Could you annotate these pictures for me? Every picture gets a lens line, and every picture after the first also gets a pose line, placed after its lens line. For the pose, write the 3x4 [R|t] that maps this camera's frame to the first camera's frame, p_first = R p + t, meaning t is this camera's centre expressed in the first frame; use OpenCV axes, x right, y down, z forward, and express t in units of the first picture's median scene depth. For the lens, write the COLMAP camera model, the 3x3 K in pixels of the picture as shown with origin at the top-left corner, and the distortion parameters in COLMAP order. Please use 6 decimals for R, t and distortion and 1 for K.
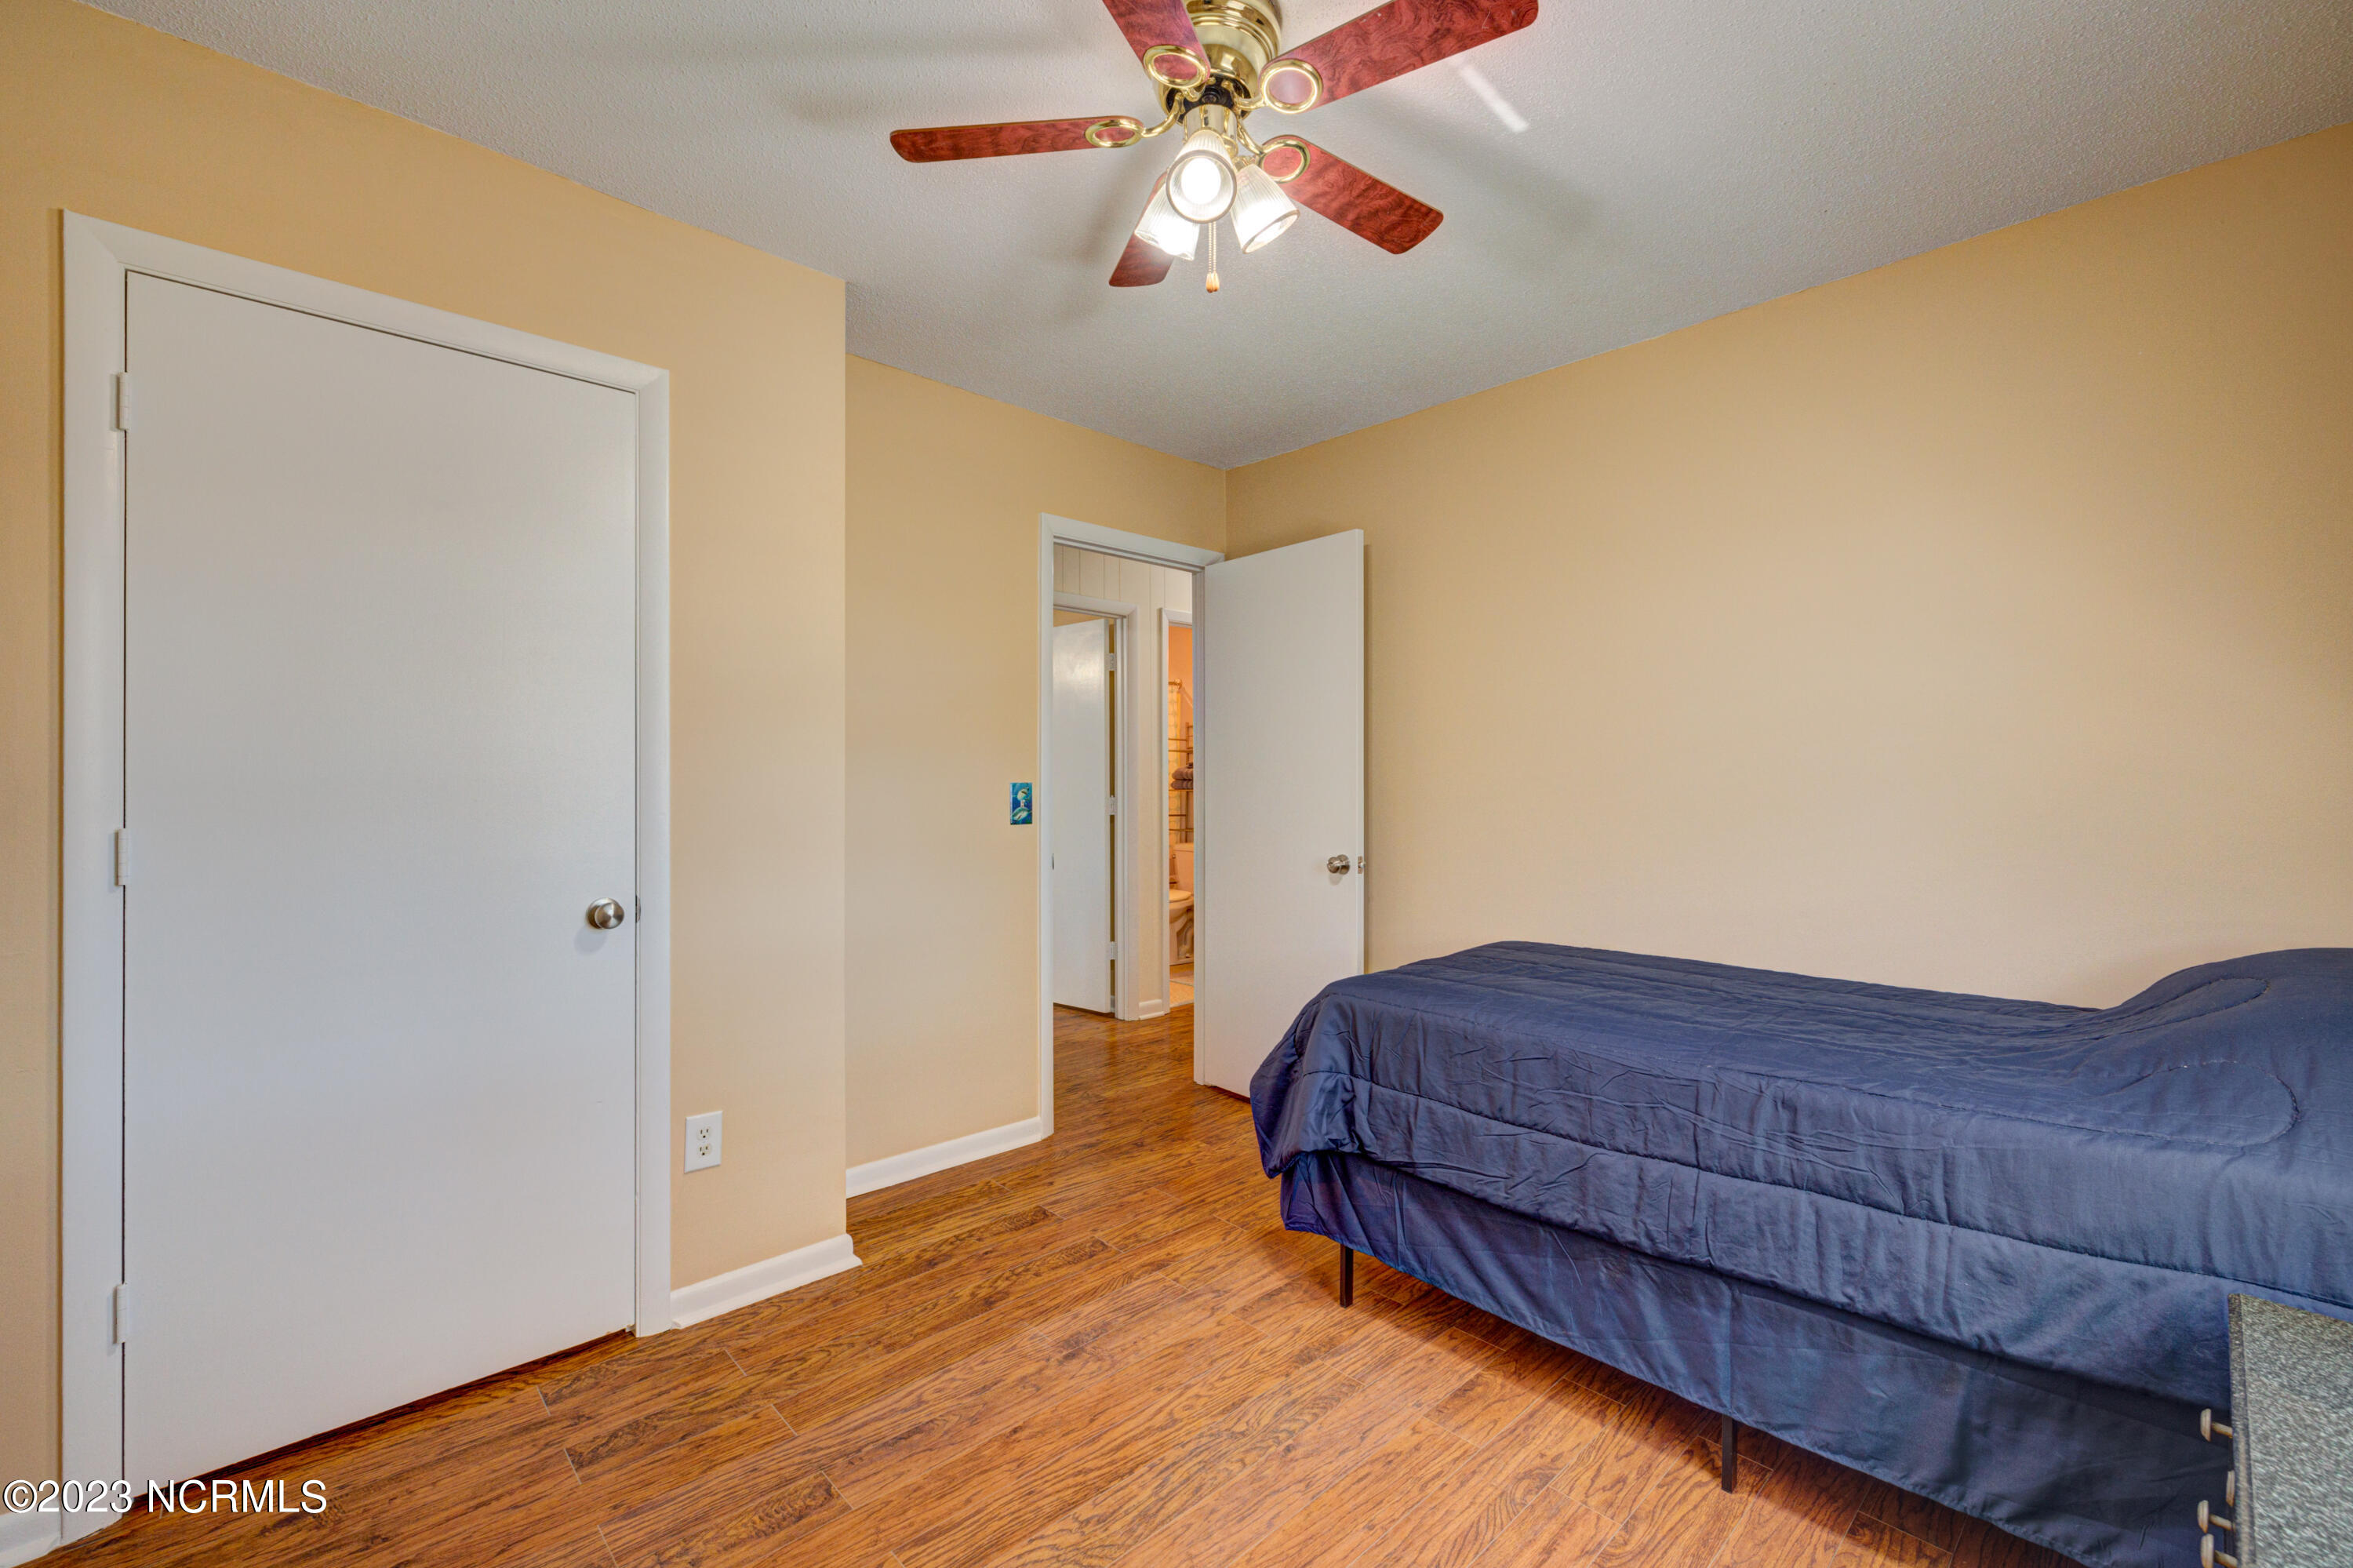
lens RADIAL K [[983.0, 0, 1175.1], [0, 983.0, 783.0], [0, 0, 1]] dist [0.001927, 0.000057]
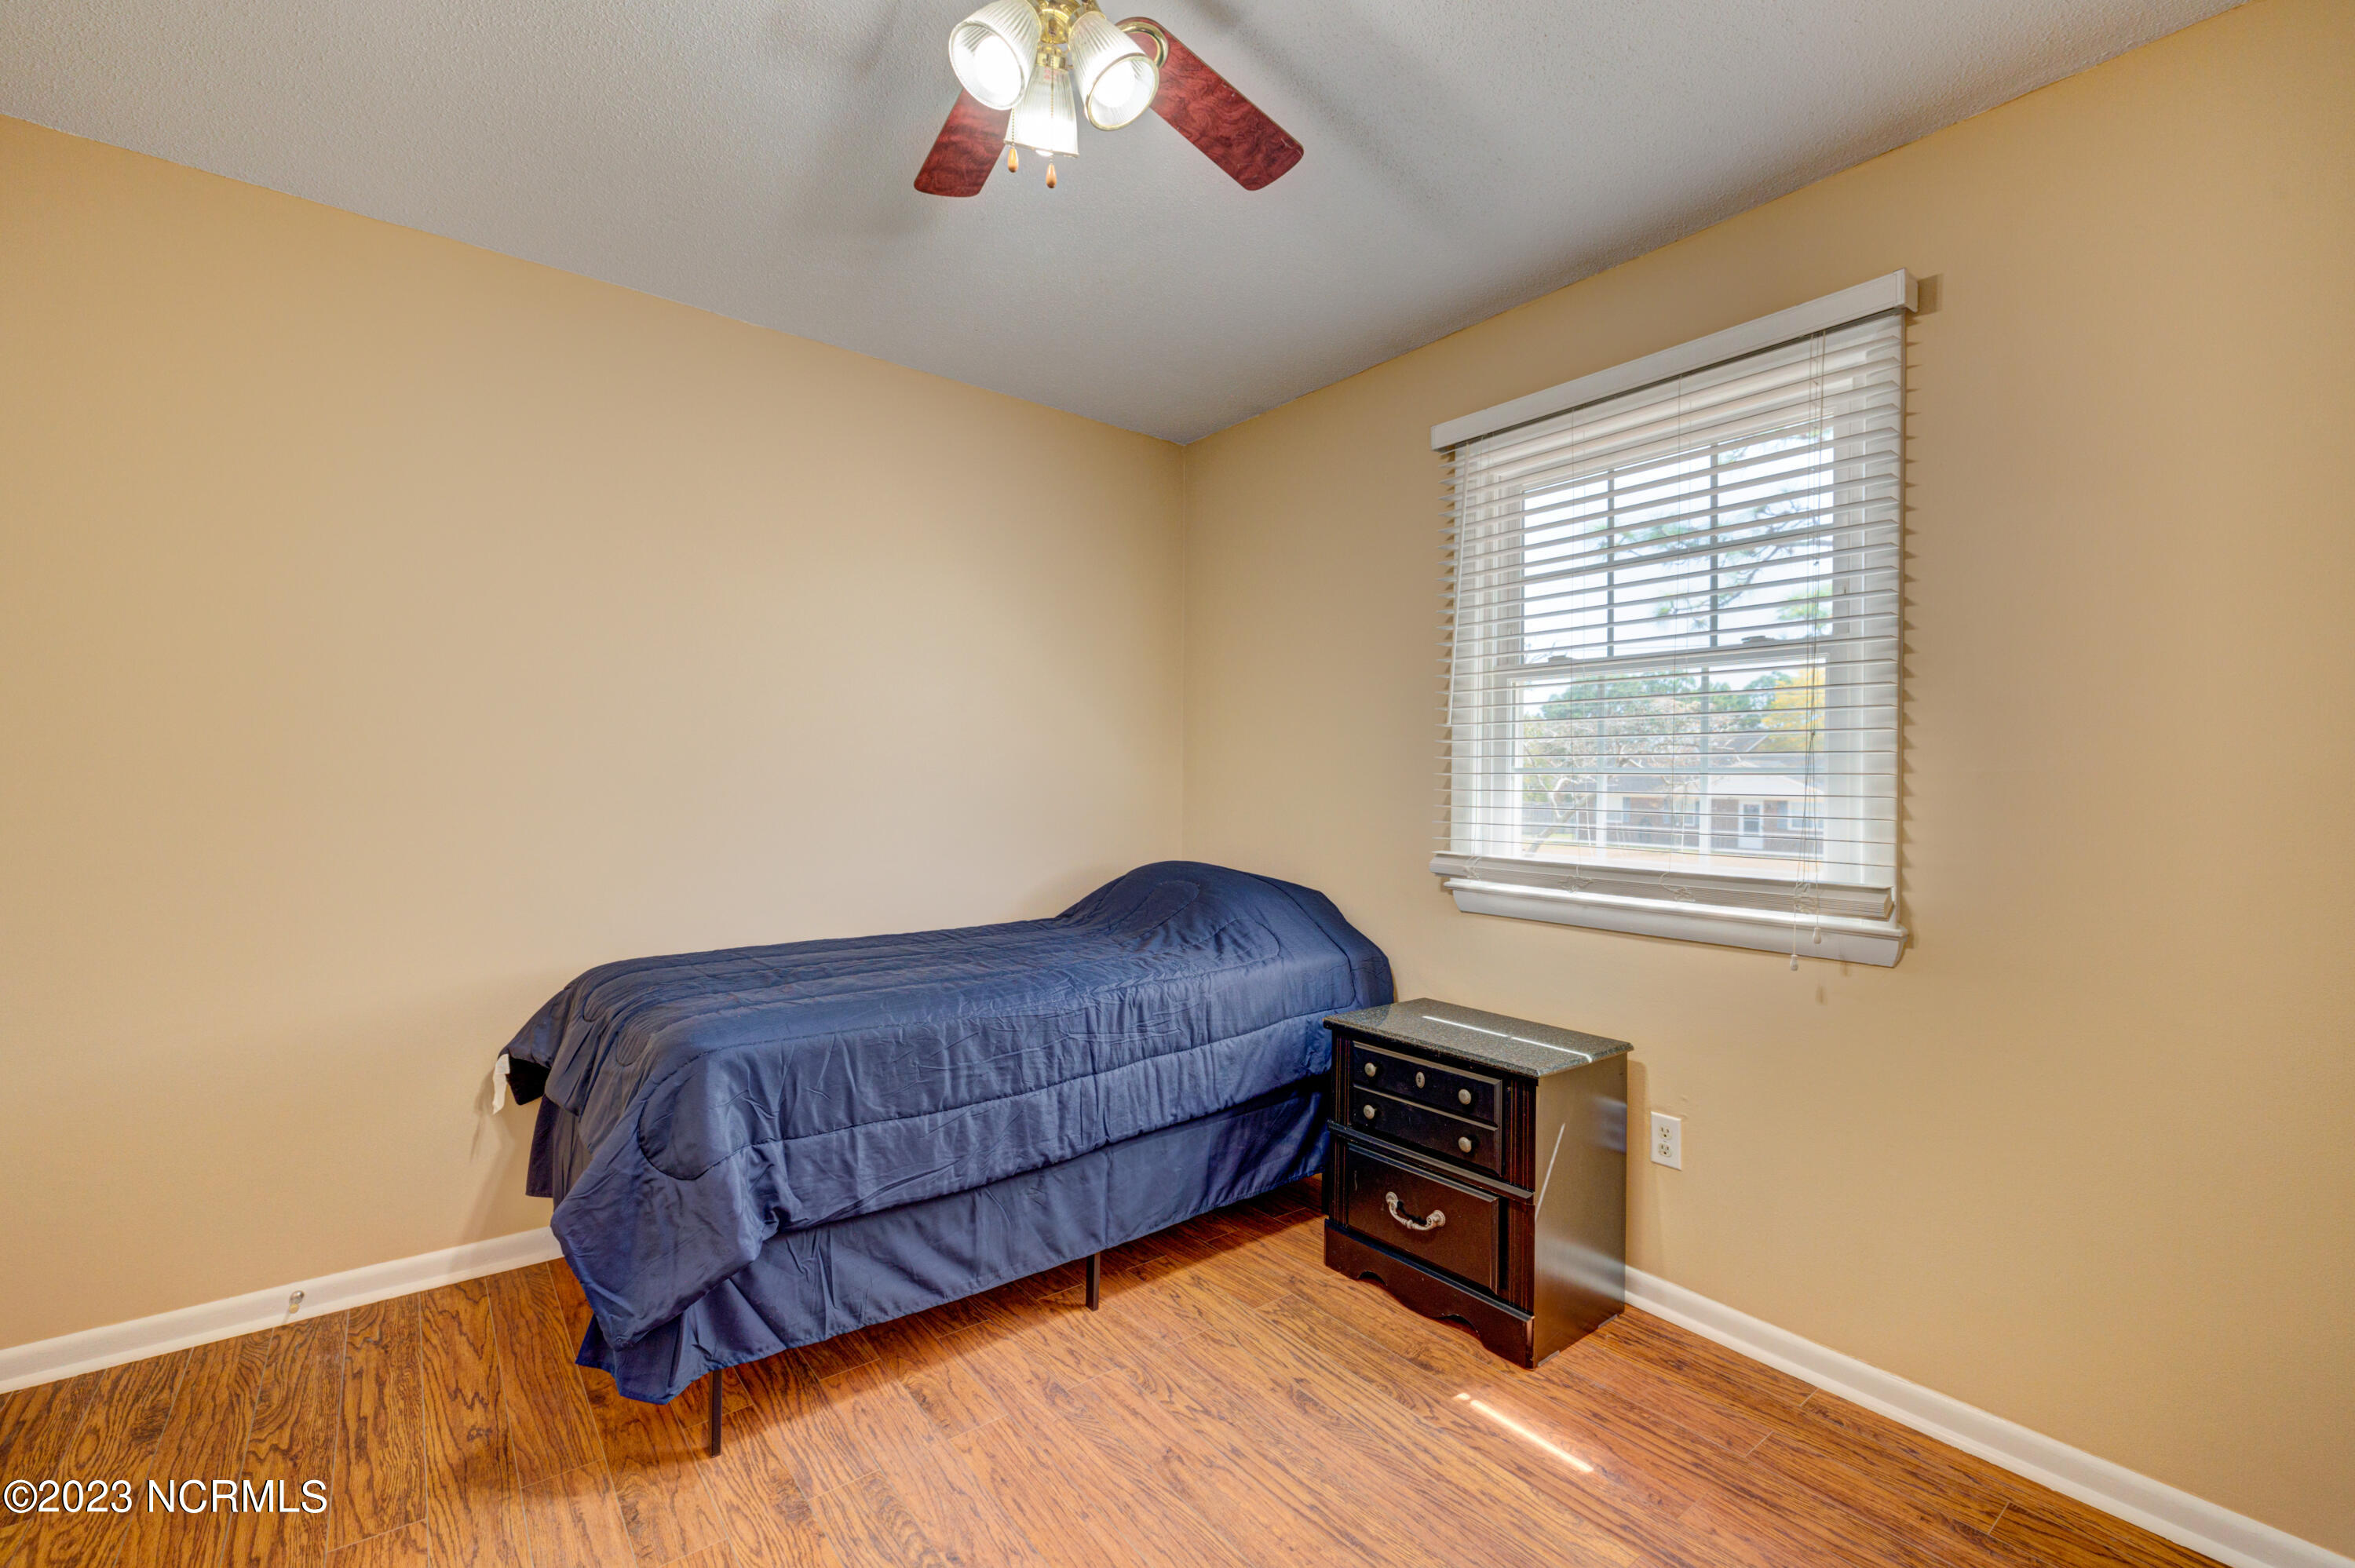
lens RADIAL K [[986.0, 0, 1156.8], [0, 986.0, 783.8], [0, 0, 1]] dist [0.000406, 0.000075]
pose [[0.099022, -0.000811, 0.995085, -0.770197], [-0.009363, 0.999955, 0.001746, 0.005114], [-0.995041, -0.009490, 0.099010, 0.806314]]
